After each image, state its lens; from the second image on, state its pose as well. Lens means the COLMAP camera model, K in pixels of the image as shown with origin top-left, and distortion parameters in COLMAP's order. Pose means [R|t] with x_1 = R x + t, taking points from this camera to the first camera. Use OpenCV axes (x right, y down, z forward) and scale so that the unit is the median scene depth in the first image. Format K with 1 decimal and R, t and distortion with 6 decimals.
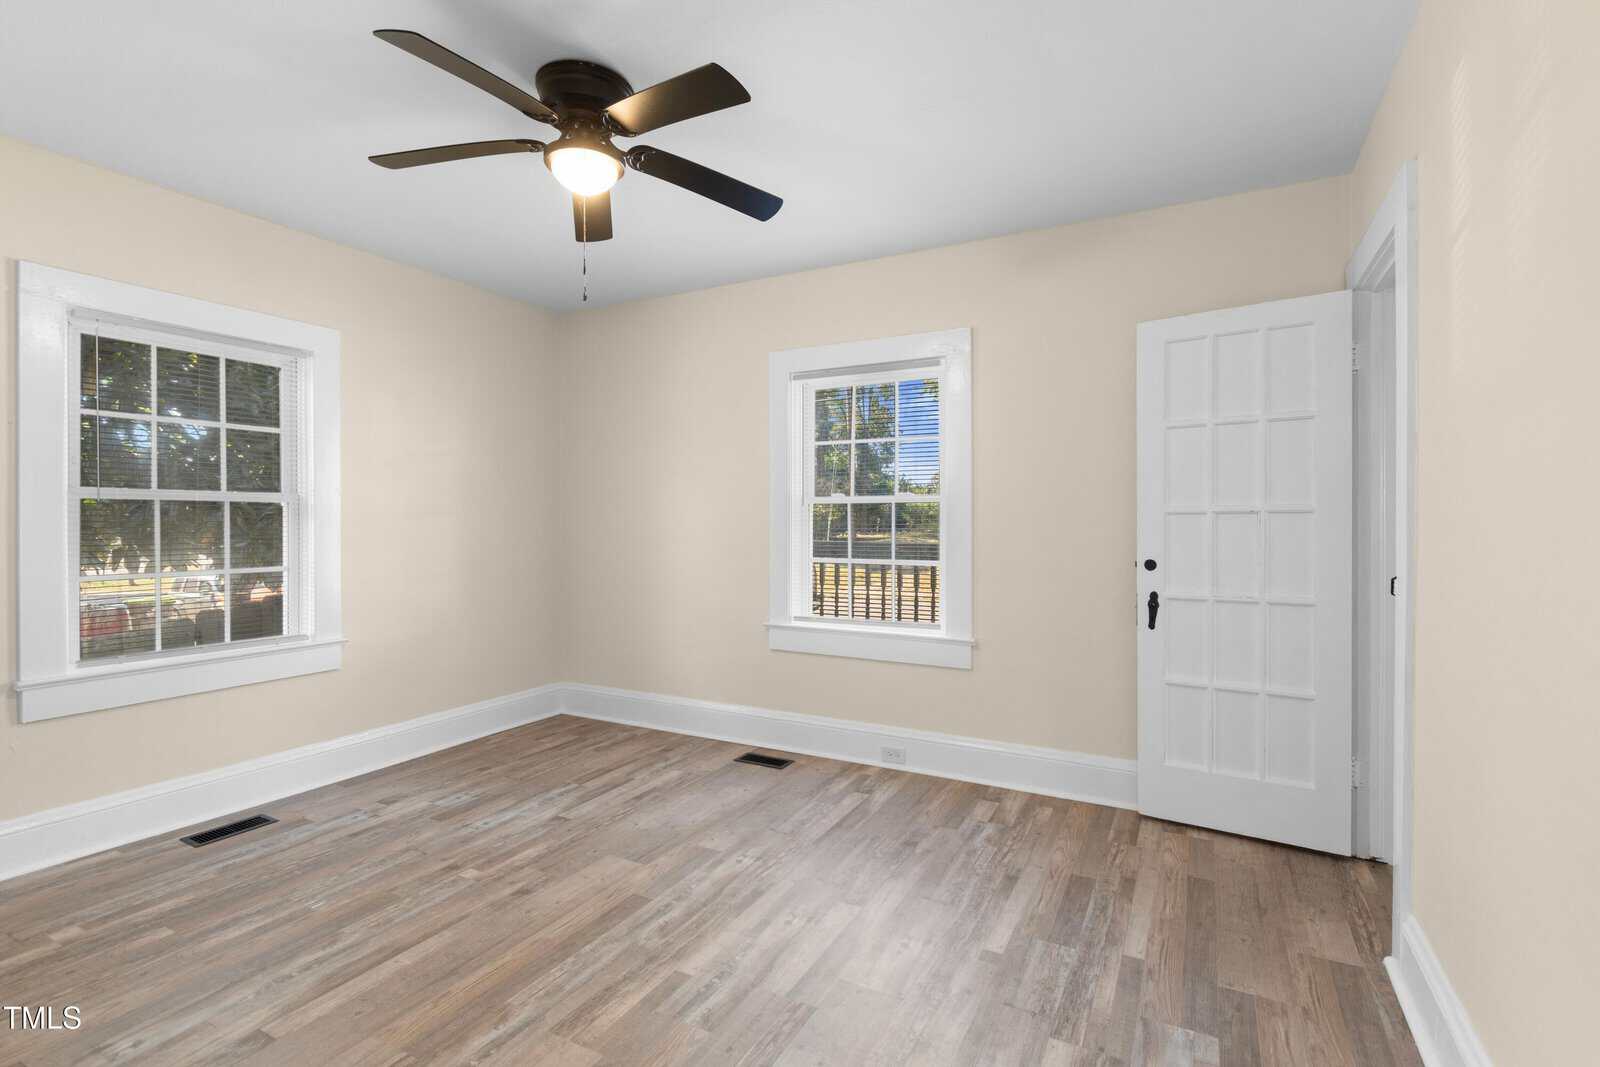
lens RADIAL K [[746.5, 0, 789.8], [0, 746.5, 527.5], [0, 0, 1]] dist [0.004719, -0.003007]
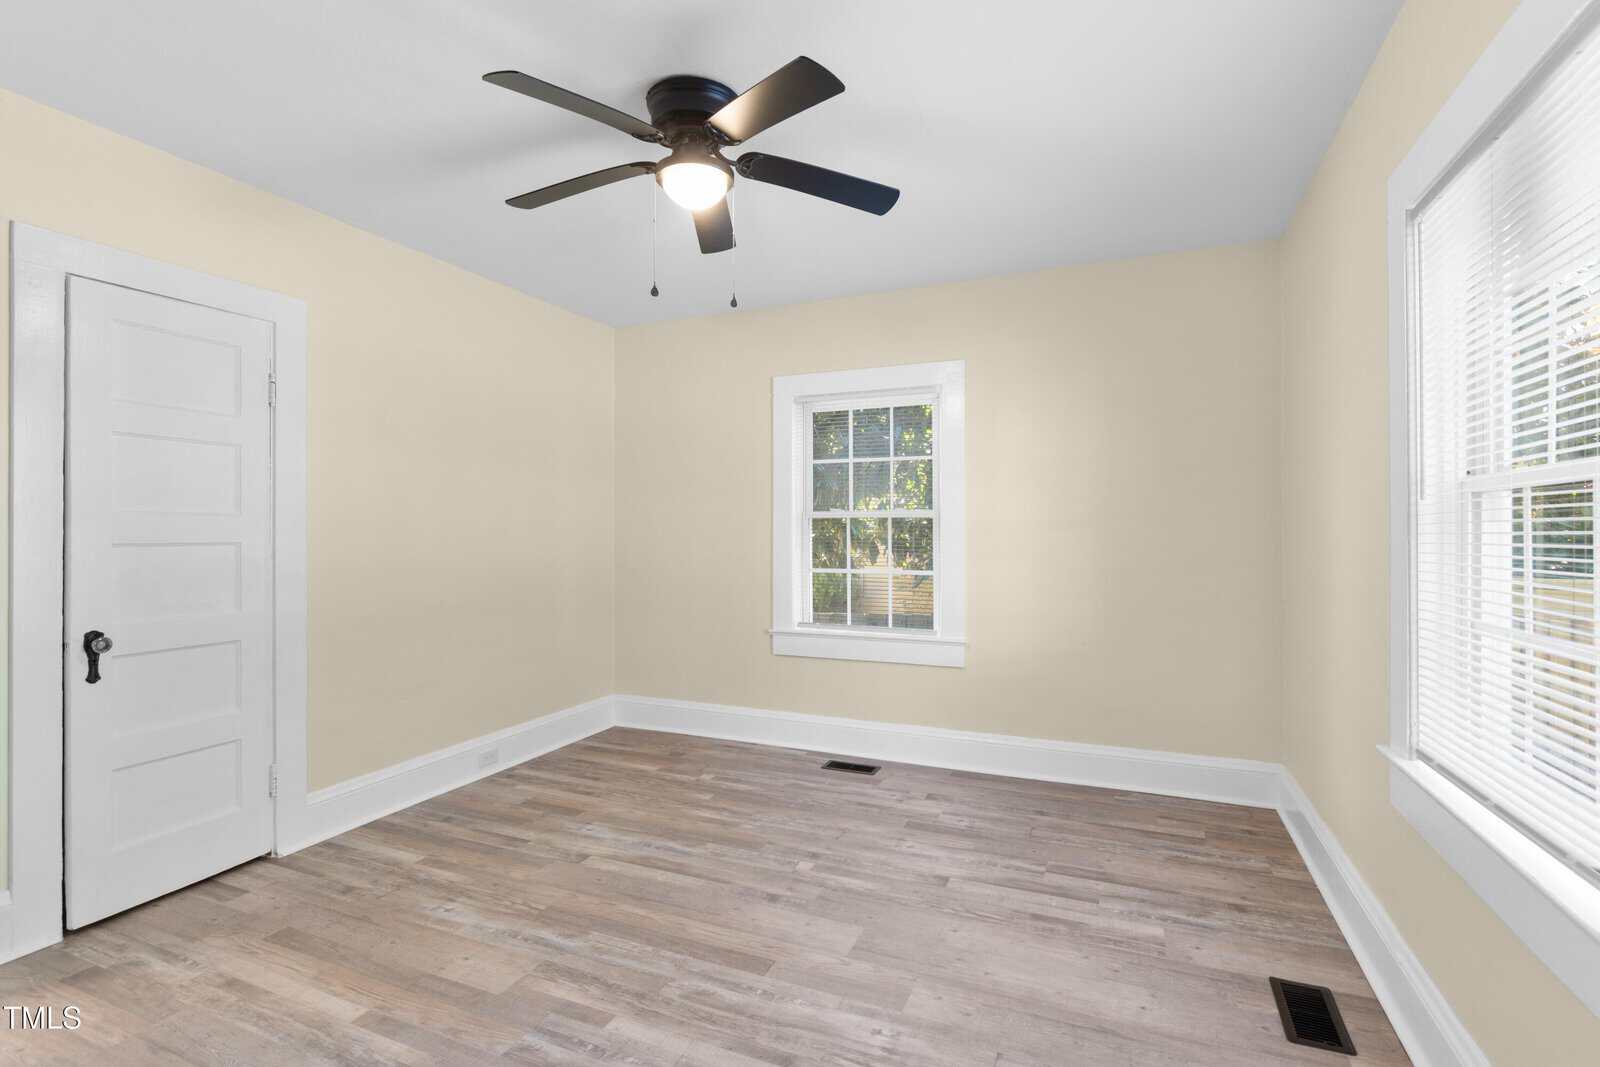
lens RADIAL K [[746.5, 0, 803.6], [0, 746.5, 526.3], [0, 0, 1]] dist [0.004719, -0.003007]
pose [[0.093524, -0.007812, -0.995586, 0.537321], [-0.007113, 0.999938, -0.008514, -0.008363], [0.995592, 0.007878, 0.093463, 0.762370]]
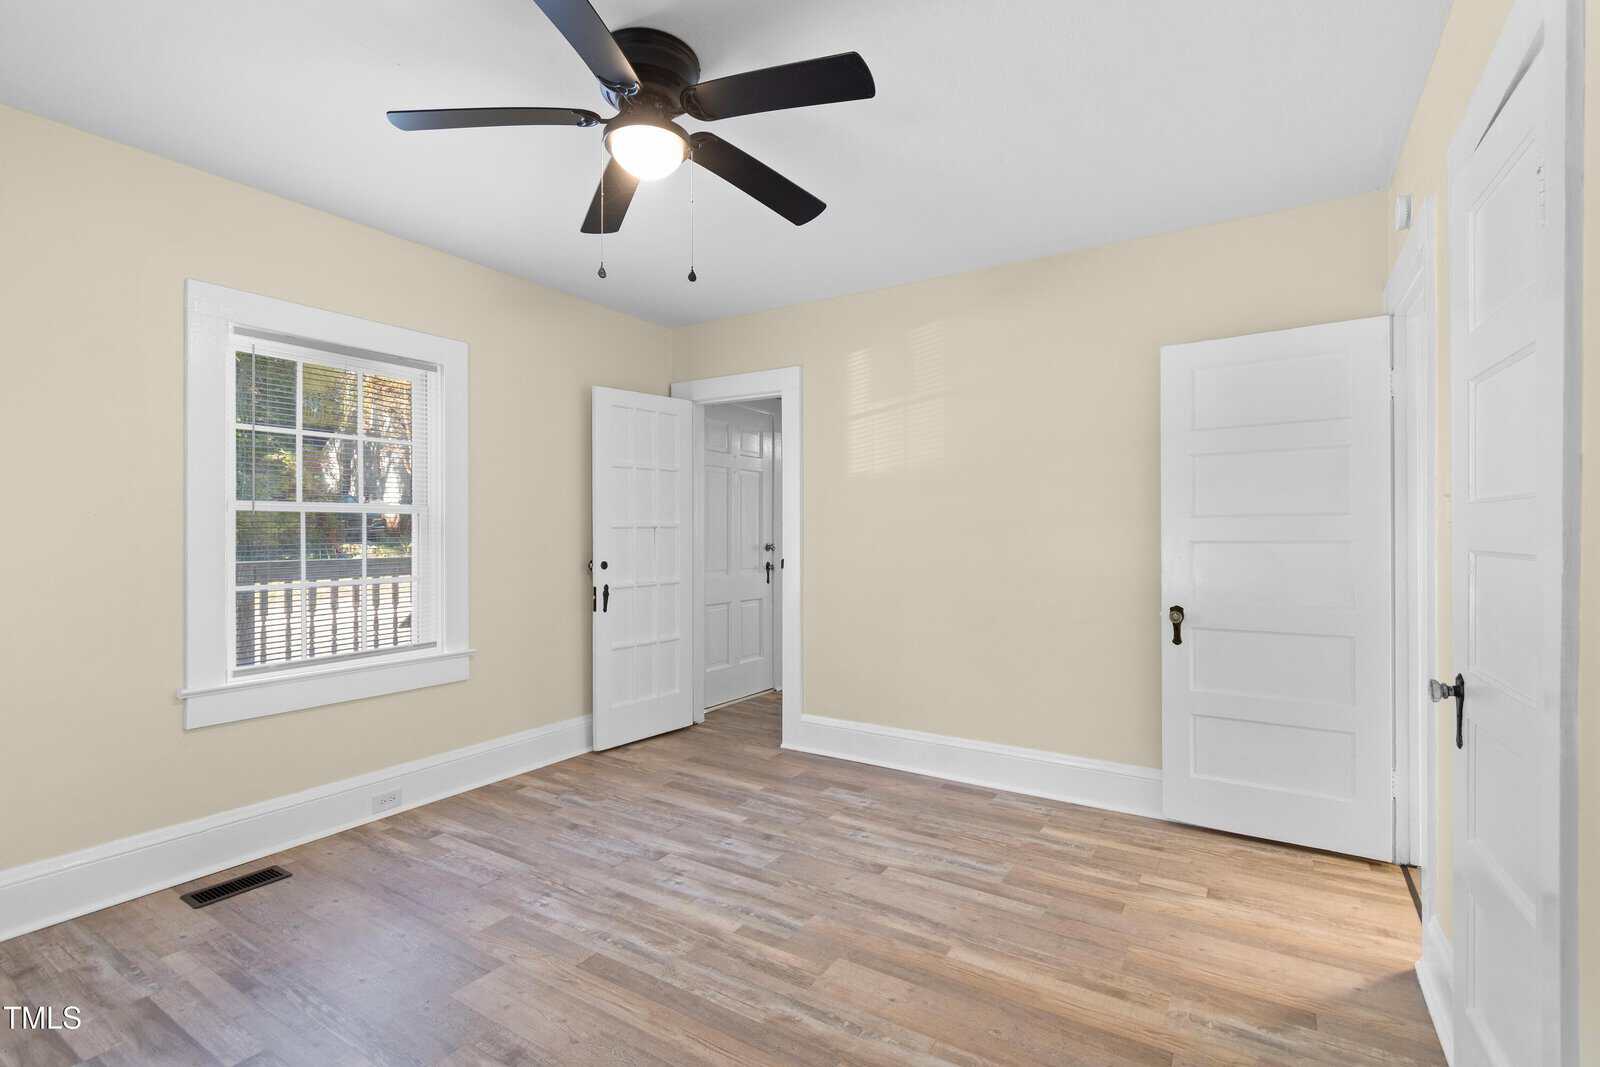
lens RADIAL K [[746.5, 0, 800.7], [0, 746.5, 532.8], [0, 0, 1]] dist [0.004719, -0.003007]
pose [[0.065310, -0.002245, 0.997862, -0.847359], [0.010145, 0.999947, 0.001586, -0.007292], [-0.997813, 0.010019, 0.065330, 0.547021]]
